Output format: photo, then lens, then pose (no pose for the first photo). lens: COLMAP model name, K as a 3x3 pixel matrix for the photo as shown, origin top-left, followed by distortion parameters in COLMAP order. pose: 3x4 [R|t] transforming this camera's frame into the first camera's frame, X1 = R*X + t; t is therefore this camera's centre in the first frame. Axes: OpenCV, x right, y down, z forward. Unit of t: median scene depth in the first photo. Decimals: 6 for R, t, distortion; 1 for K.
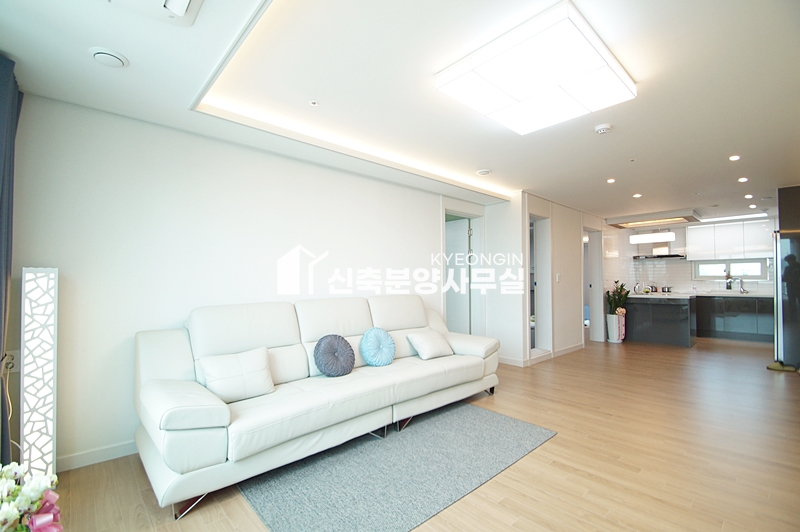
lens RADIAL K [[352.9, 0, 388.1], [0, 352.9, 271.2], [0, 0, 1]] dist [-0.003789, -0.008434]
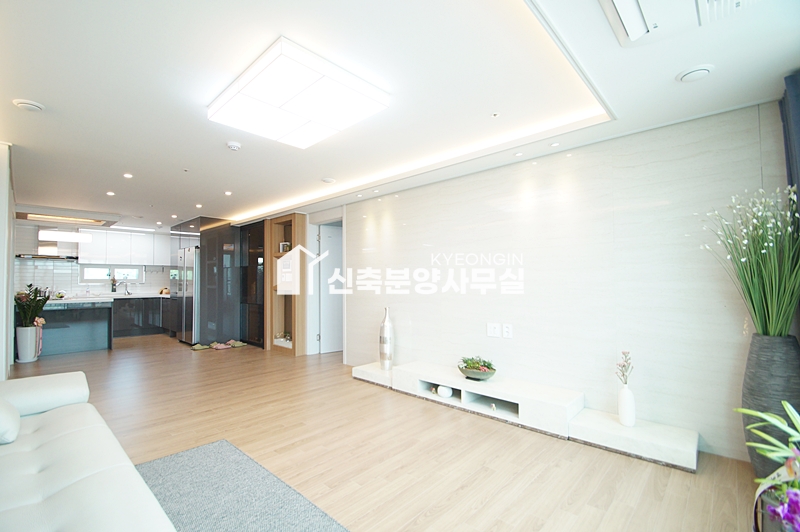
lens RADIAL K [[352.9, 0, 392.4], [0, 352.9, 268.6], [0, 0, 1]] dist [-0.003789, -0.008434]
pose [[-0.092104, 0.039190, 0.994978, -0.517071], [-0.021971, 0.998902, -0.041379, 0.013907], [-0.995507, -0.025672, -0.091142, 0.591374]]
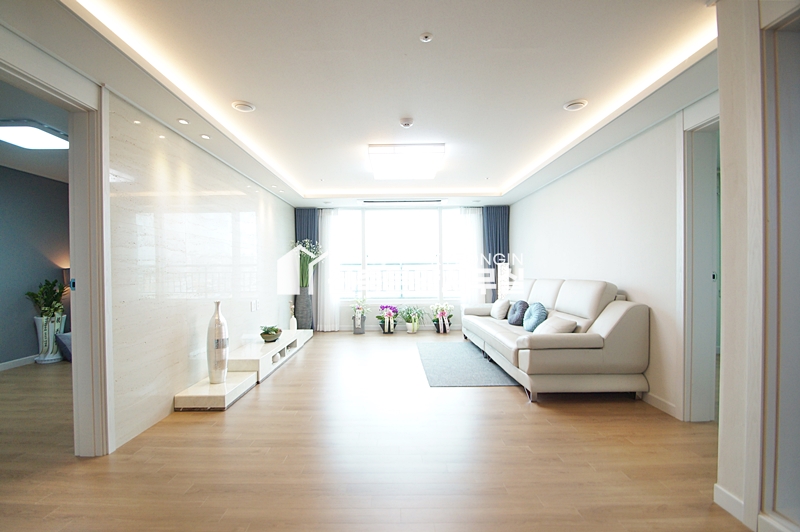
lens RADIAL K [[352.9, 0, 387.0], [0, 352.9, 275.3], [0, 0, 1]] dist [-0.003789, -0.008434]
pose [[-0.674104, 0.020022, -0.738365, 1.410452], [0.033257, 0.999442, -0.003261, 0.053571], [0.737887, -0.026754, -0.674393, 1.629768]]
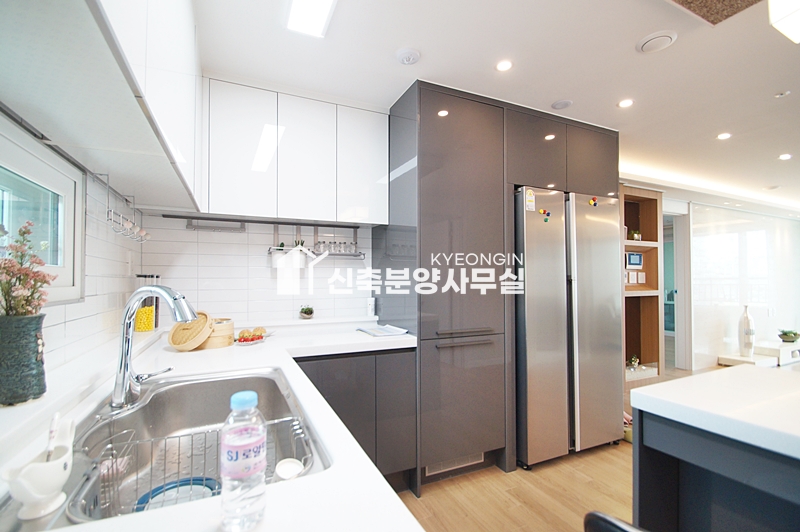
lens RADIAL K [[352.9, 0, 402.8], [0, 352.9, 270.6], [0, 0, 1]] dist [-0.003789, -0.008434]
pose [[-0.954786, 0.009223, 0.297152, 2.070137], [-0.006175, 0.998688, -0.050839, 0.041334], [-0.297231, -0.050375, -0.953476, 2.657593]]
